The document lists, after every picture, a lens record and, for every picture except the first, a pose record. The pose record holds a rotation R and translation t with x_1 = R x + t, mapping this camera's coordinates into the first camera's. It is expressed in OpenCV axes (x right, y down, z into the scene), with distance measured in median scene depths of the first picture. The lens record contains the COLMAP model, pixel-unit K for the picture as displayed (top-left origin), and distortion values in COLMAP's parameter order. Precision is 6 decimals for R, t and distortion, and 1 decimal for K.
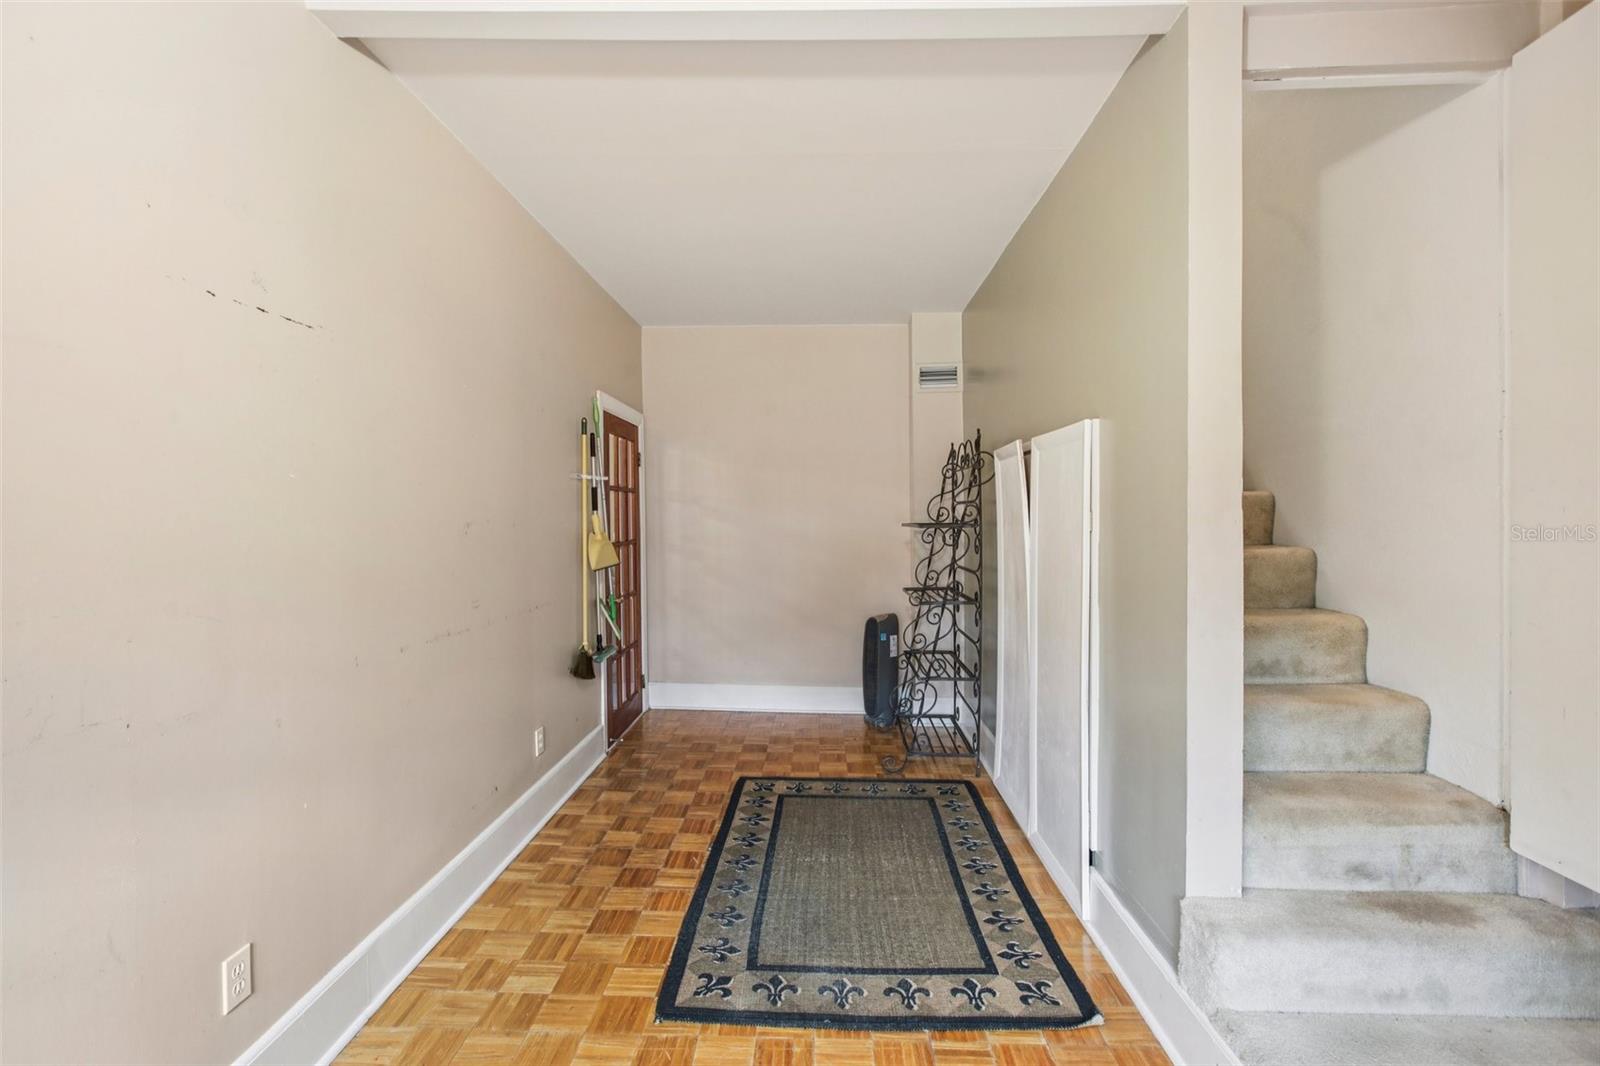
lens RADIAL K [[719.7, 0, 798.4], [0, 719.7, 527.0], [0, 0, 1]] dist [-0.012516, 0.004892]
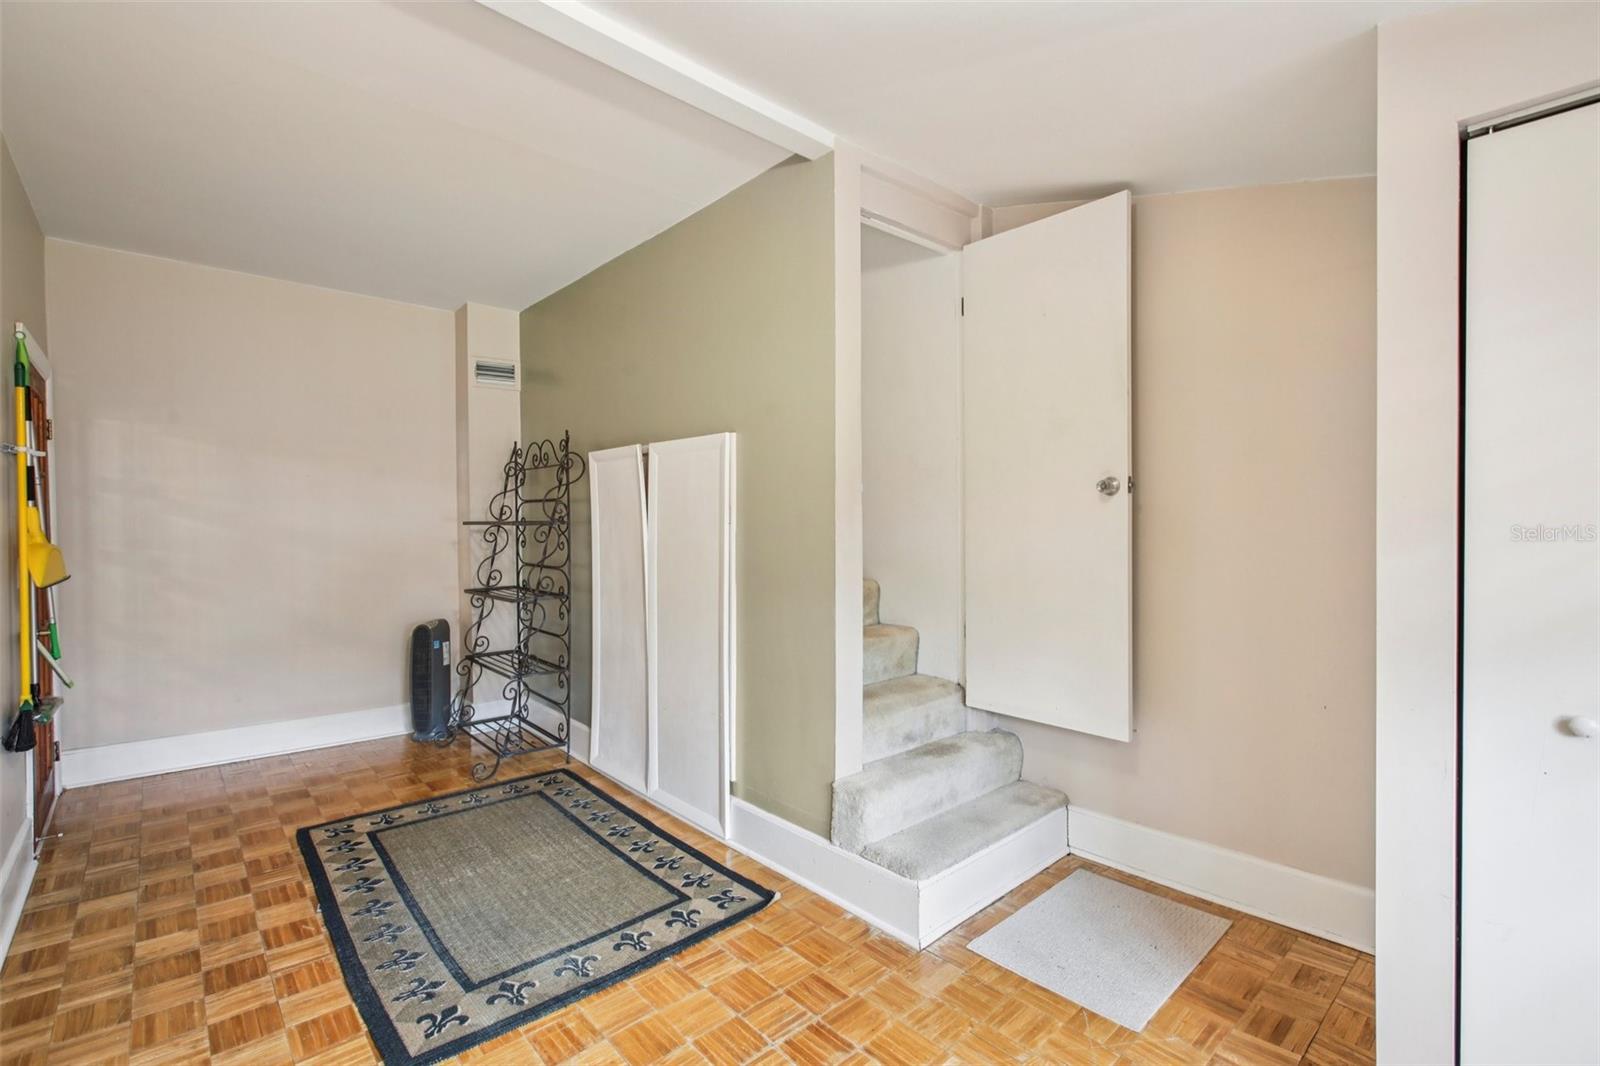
lens RADIAL K [[719.7, 0, 798.4], [0, 719.7, 527.0], [0, 0, 1]] dist [-0.012516, 0.004892]
pose [[0.719014, -0.004392, 0.694981, -0.334676], [0.009270, 0.999952, -0.003270, 0.015566], [-0.694933, 0.008794, 0.719020, 0.020642]]
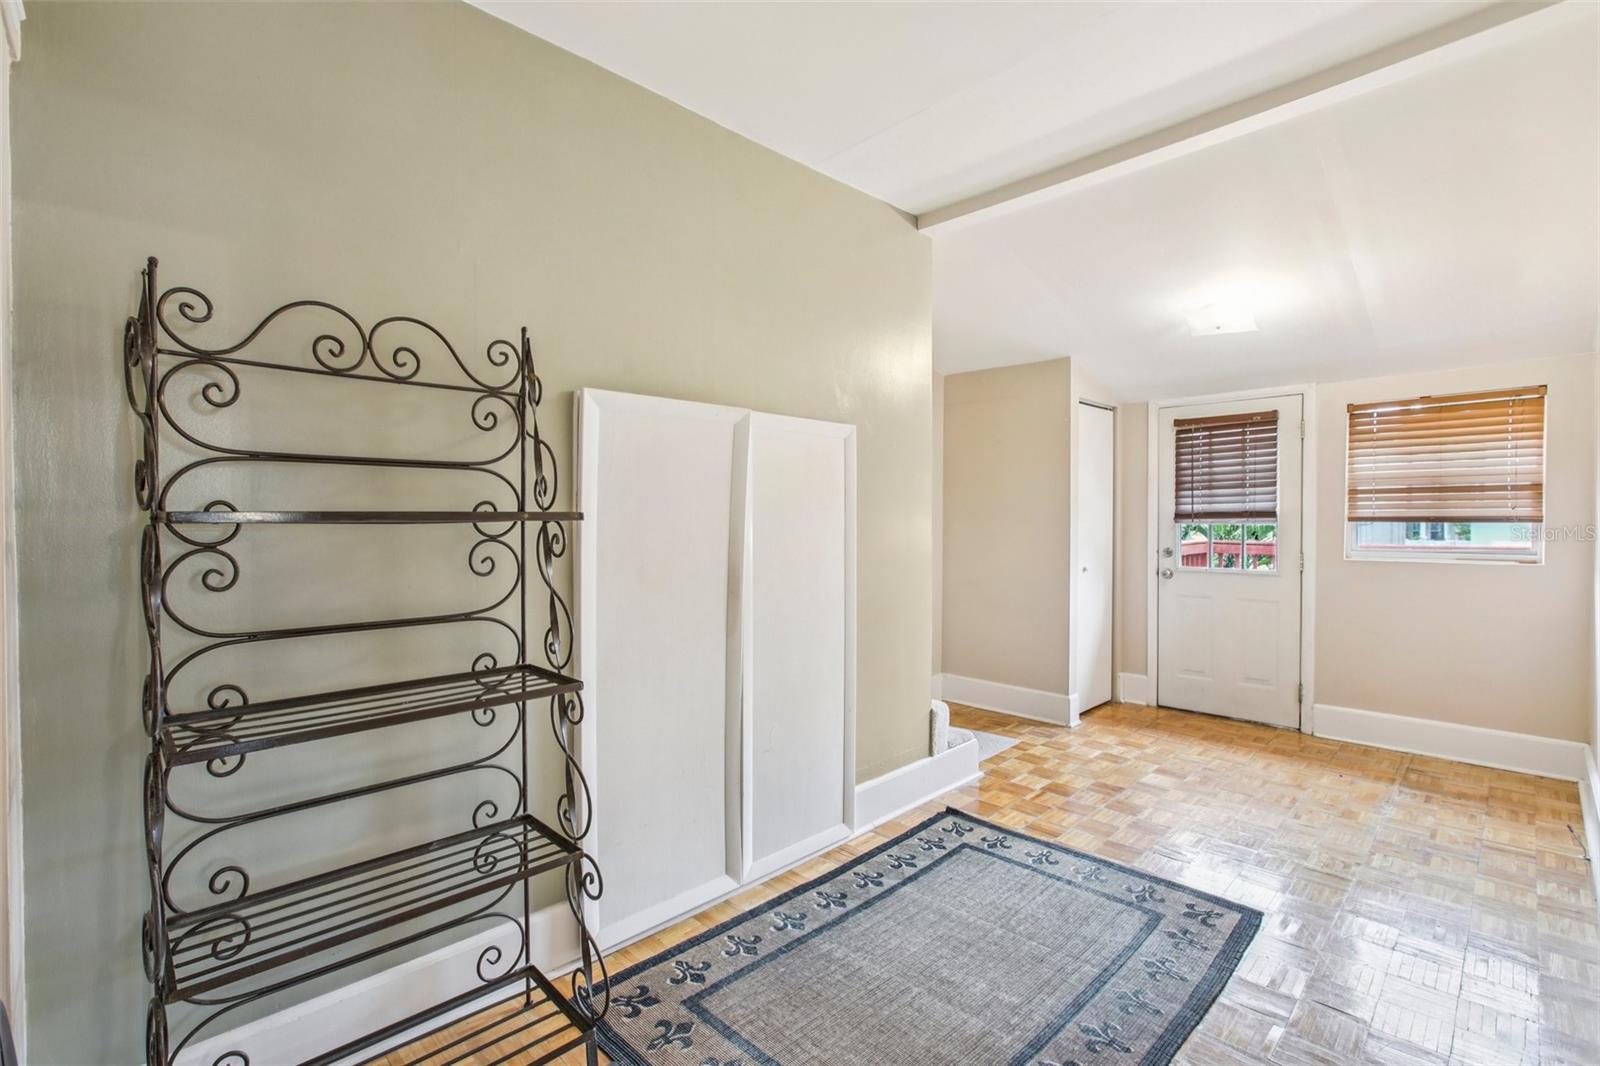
lens RADIAL K [[722.6, 0, 809.5], [0, 722.6, 532.4], [0, 0, 1]] dist [-0.000975, -0.000016]
pose [[-0.733671, -0.005526, 0.679482, -0.341214], [0.015858, 0.999555, 0.025252, 0.007290], [-0.679320, 0.029302, -0.733257, 1.758381]]
